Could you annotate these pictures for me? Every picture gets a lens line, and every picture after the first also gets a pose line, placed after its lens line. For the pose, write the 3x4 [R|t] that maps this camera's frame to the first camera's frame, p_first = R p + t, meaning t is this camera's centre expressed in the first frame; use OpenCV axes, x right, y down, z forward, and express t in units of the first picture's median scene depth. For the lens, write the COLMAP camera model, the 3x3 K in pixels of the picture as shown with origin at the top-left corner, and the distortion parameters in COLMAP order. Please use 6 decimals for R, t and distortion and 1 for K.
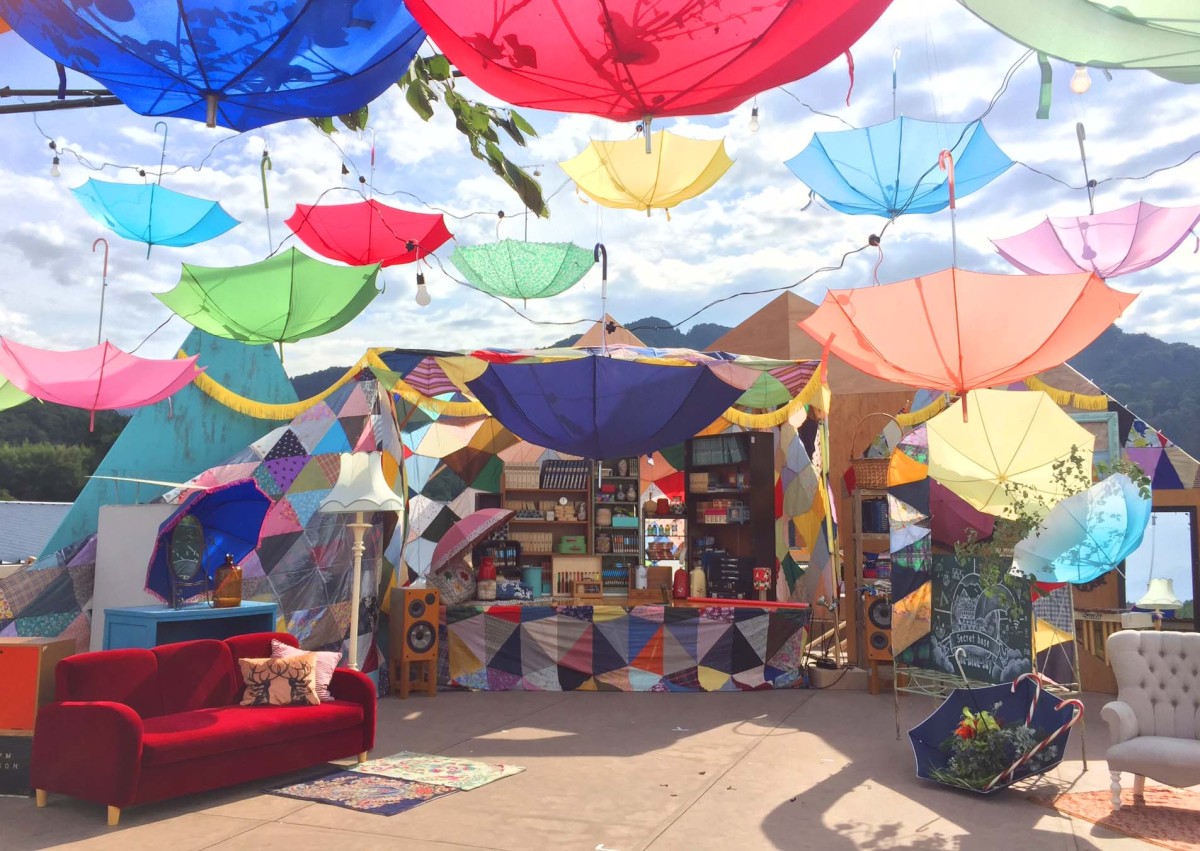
lens RADIAL K [[1019.9, 0, 600.0], [0, 1019.9, 425.5], [0, 0, 1]] dist [0.079058, -0.193232]
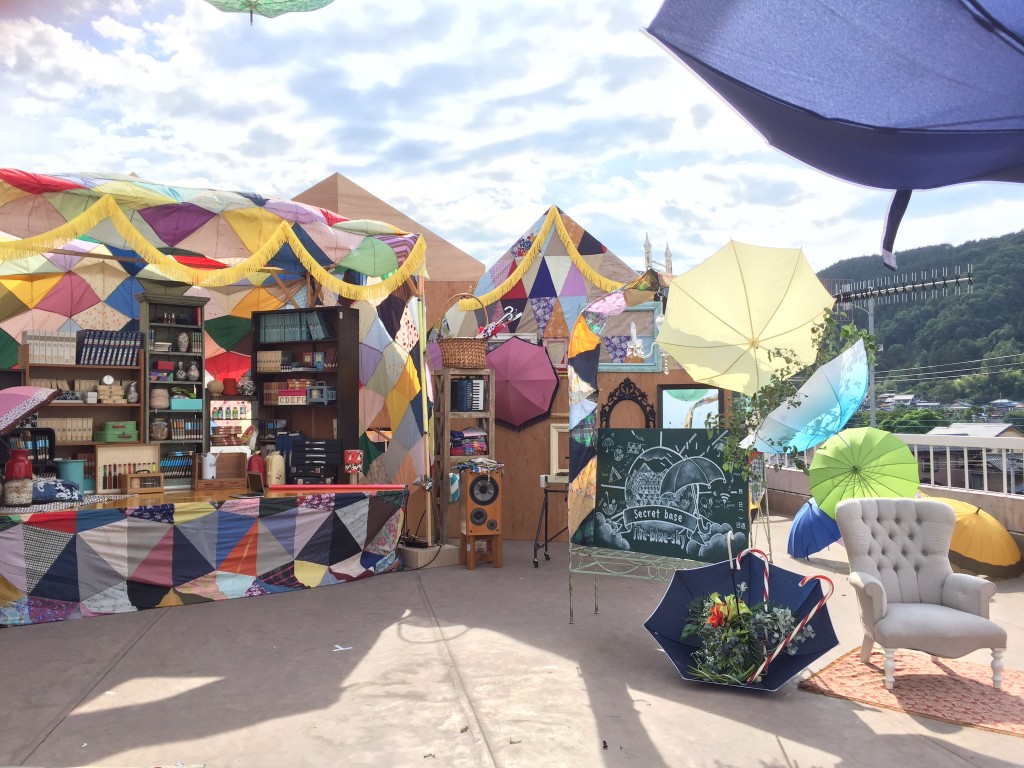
lens RADIAL K [[806.1, 0, 512.0], [0, 806.1, 384.0], [0, 0, 1]] dist [0.012300, -0.001434]
pose [[0.859450, 0.004083, 0.511204, -0.102064], [-0.035457, 0.998036, 0.051641, 0.035809], [-0.509989, -0.062509, 0.857907, 0.299812]]
